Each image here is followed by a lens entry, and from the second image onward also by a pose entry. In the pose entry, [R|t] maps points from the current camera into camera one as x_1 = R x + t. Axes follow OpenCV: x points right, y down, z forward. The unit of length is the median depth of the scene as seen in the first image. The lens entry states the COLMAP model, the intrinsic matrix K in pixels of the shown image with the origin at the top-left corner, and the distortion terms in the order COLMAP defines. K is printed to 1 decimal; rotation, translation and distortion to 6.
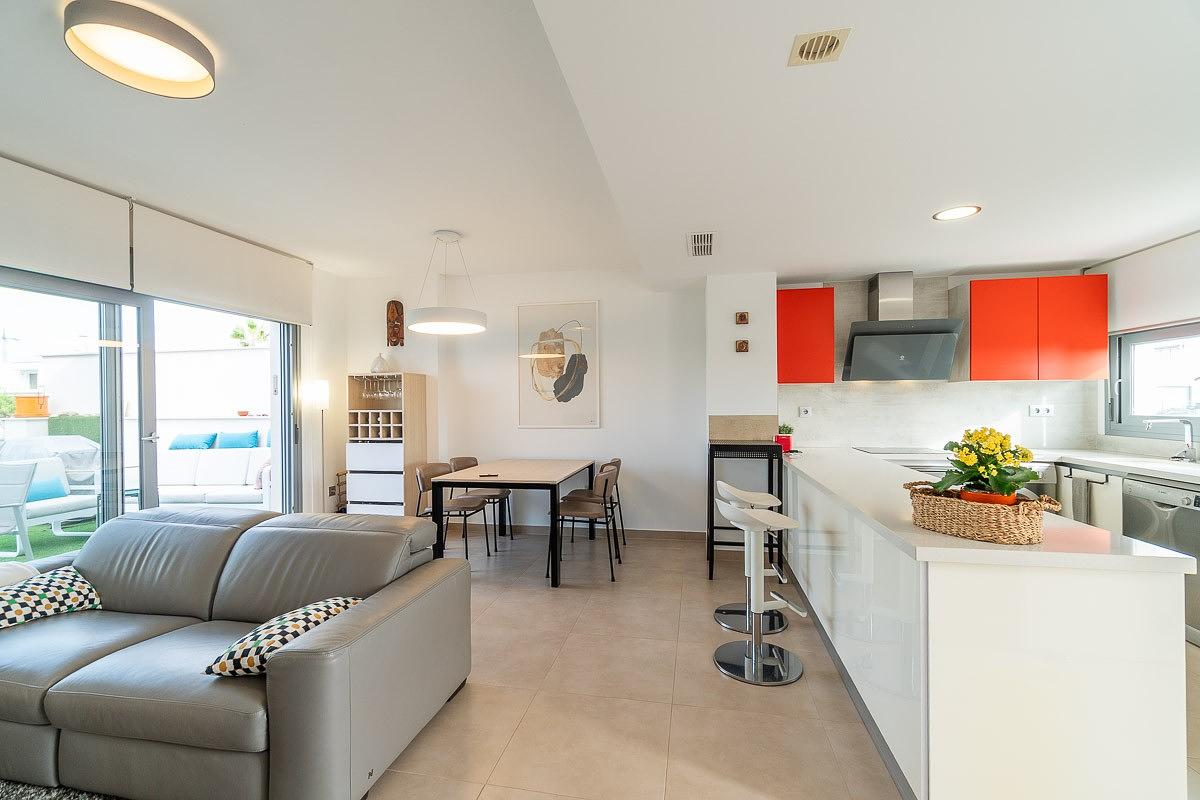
lens RADIAL K [[509.7, 0, 600.0], [0, 509.7, 400.0], [0, 0, 1]] dist [-0.001740, -0.000054]
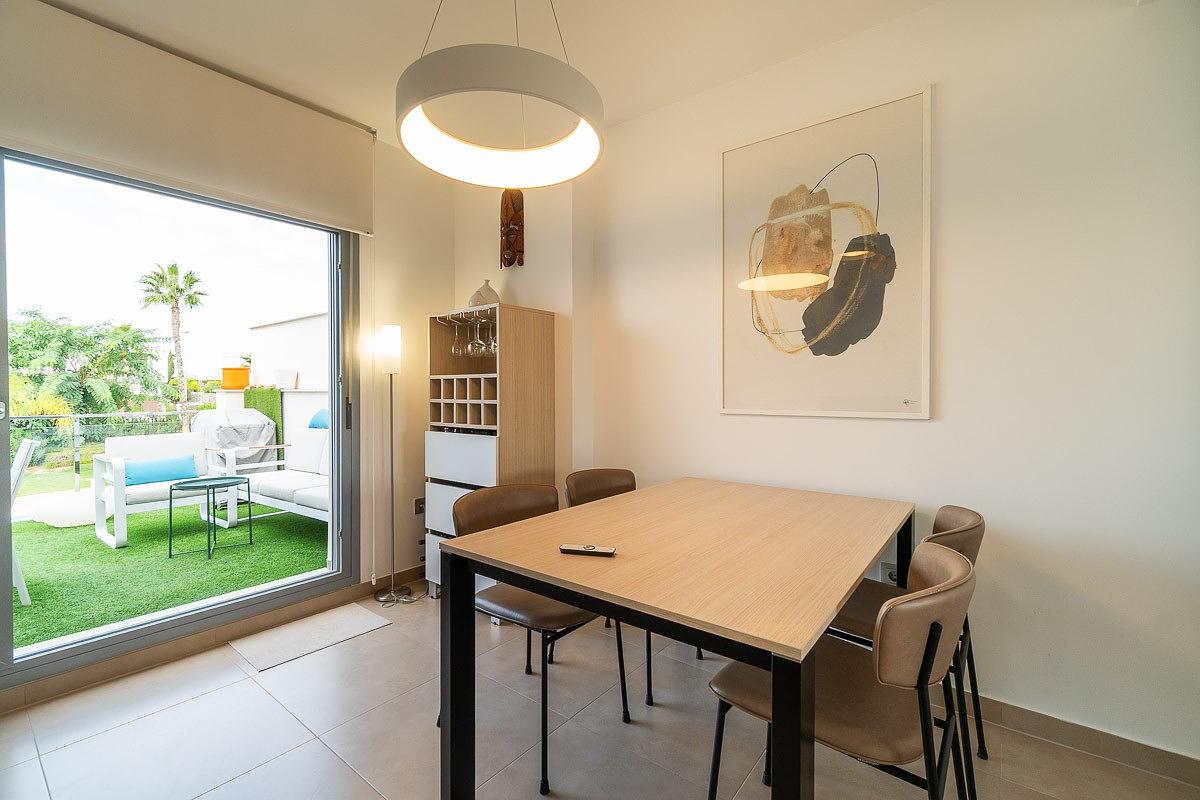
lens RADIAL K [[509.7, 0, 600.0], [0, 509.7, 400.0], [0, 0, 1]] dist [-0.001740, -0.000054]
pose [[0.891420, 0.016428, -0.452881, -0.049175], [-0.005563, 0.999664, 0.025313, 0.032218], [0.453145, -0.020045, 0.891212, 0.557390]]
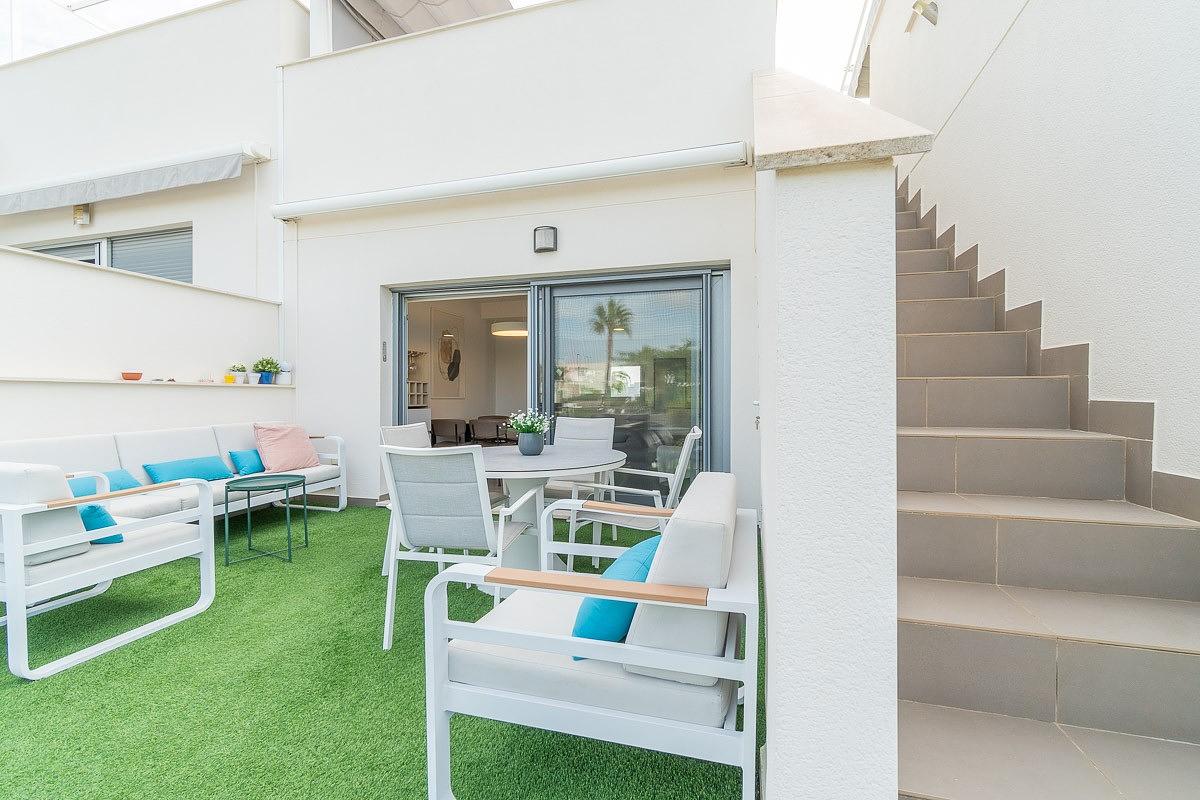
lens RADIAL K [[520.1, 0, 600.0], [0, 520.1, 400.0], [0, 0, 1]] dist [-0.019917, -0.000082]
pose [[0.101234, 0.008709, 0.994824, -1.559106], [-0.004644, 0.999955, -0.008282, 0.071093], [-0.994852, -0.003782, 0.101270, 0.436946]]
